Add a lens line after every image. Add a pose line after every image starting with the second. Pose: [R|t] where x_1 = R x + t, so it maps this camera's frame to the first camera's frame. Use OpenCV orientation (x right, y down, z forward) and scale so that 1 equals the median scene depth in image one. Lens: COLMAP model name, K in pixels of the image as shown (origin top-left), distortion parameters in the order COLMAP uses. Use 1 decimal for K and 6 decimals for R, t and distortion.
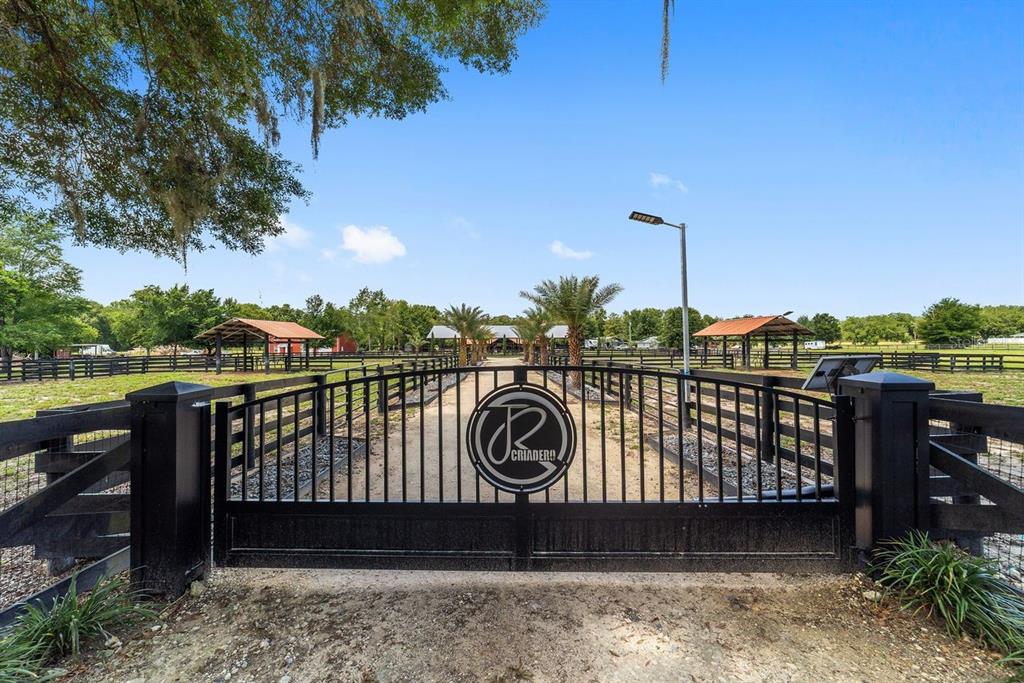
lens RADIAL K [[390.8, 0, 510.4], [0, 390.8, 339.9], [0, 0, 1]] dist [-0.021068, 0.010434]
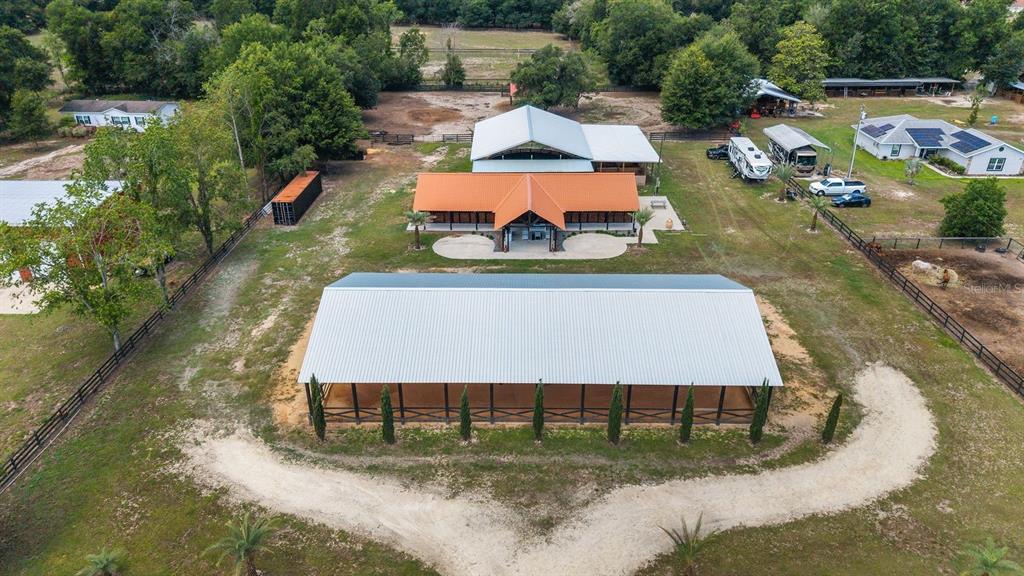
lens RADIAL K [[681.3, 0, 509.9], [0, 681.3, 292.4], [0, 0, 1]] dist [0.031492, -0.034887]
pose [[0.999517, 0.015816, -0.026761, -0.047261], [-0.001406, 0.883013, 0.469347, -0.666699], [0.031054, -0.469083, 0.882608, 1.061875]]
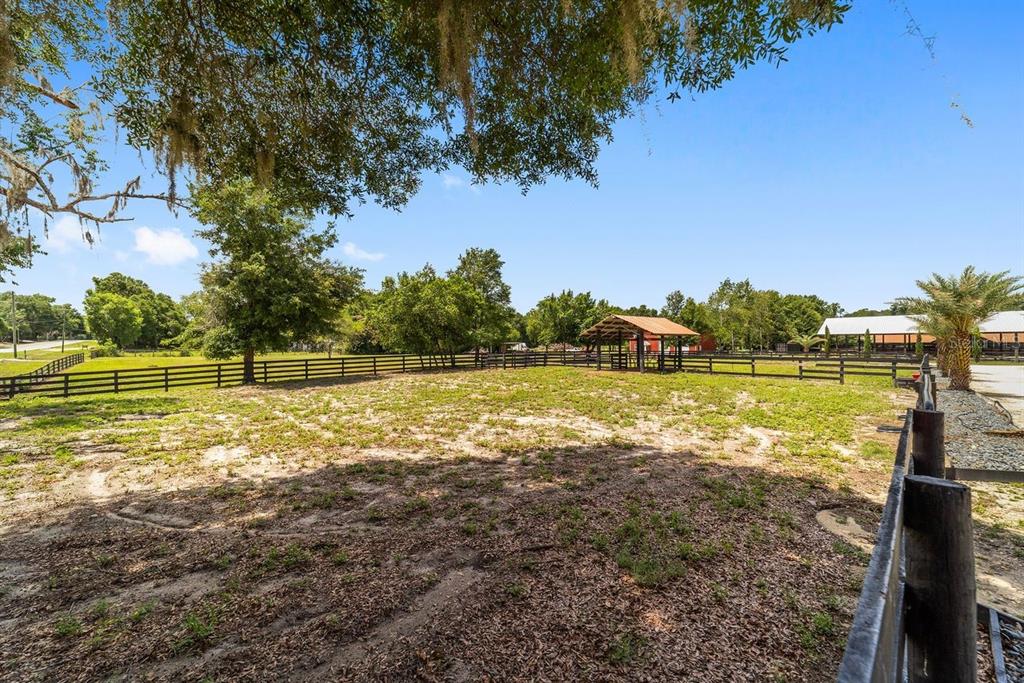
lens RADIAL K [[390.8, 0, 510.4], [0, 390.8, 339.9], [0, 0, 1]] dist [-0.021068, 0.010434]
pose [[0.664763, -0.005536, -0.747034, -0.095294], [0.007094, 0.999974, -0.001098, 0.004712], [0.747021, -0.004569, 0.664785, 0.097734]]
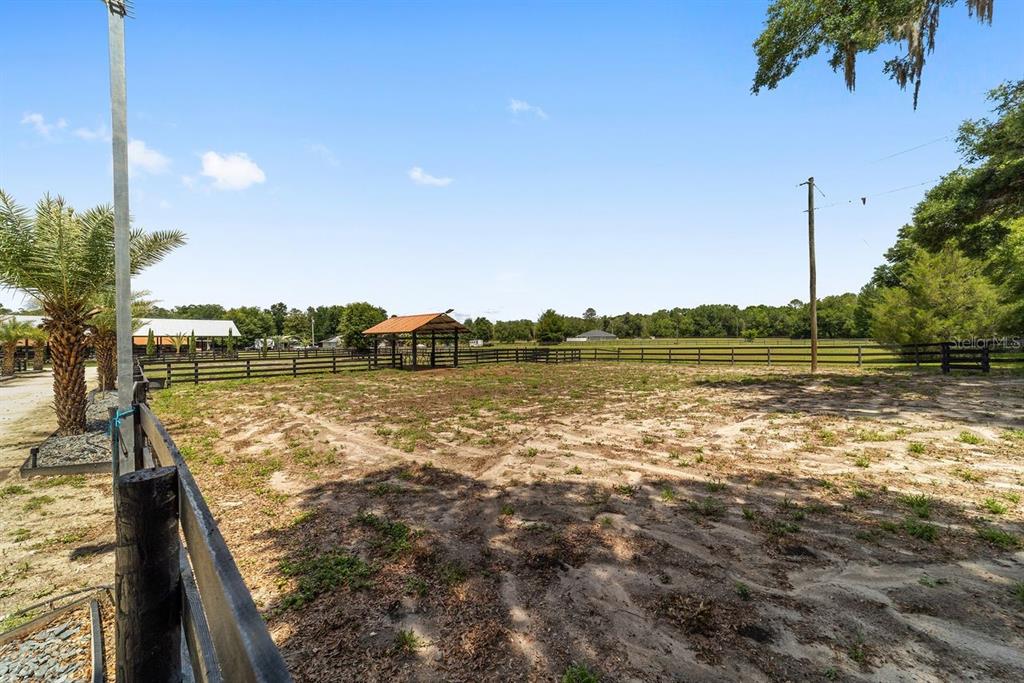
lens RADIAL K [[390.8, 0, 510.4], [0, 390.8, 339.9], [0, 0, 1]] dist [-0.021068, 0.010434]
pose [[0.732073, -0.001686, 0.681224, 0.095303], [0.000888, 0.999998, 0.001521, 0.002635], [-0.681226, -0.000509, 0.732073, 0.102743]]
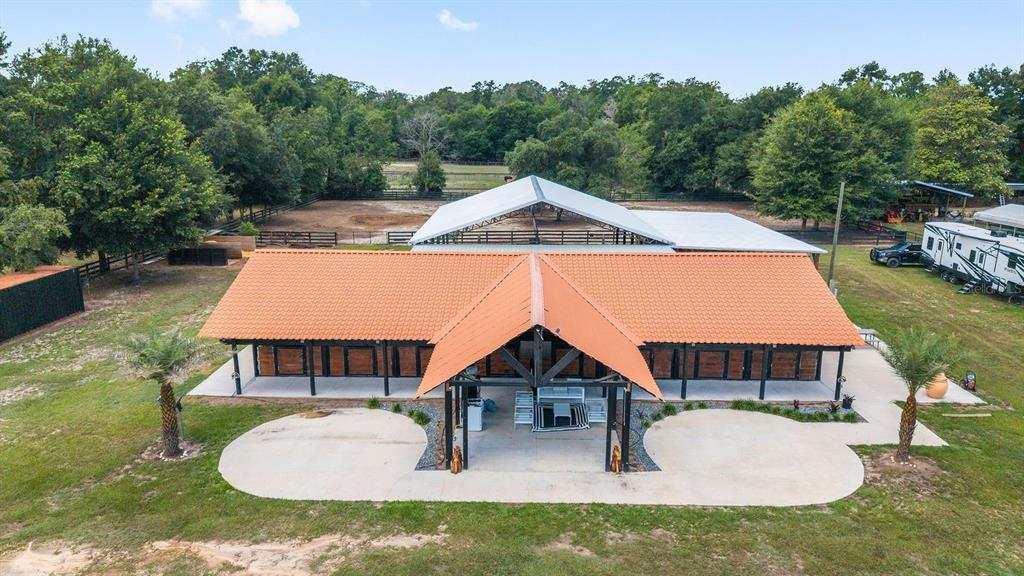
lens RADIAL K [[681.3, 0, 509.9], [0, 681.3, 292.4], [0, 0, 1]] dist [0.031492, -0.034887]
pose [[0.999098, 0.017059, -0.038888, -0.048608], [-0.007227, 0.970708, 0.240155, -0.174470], [0.041846, -0.239657, 0.969955, 2.231494]]
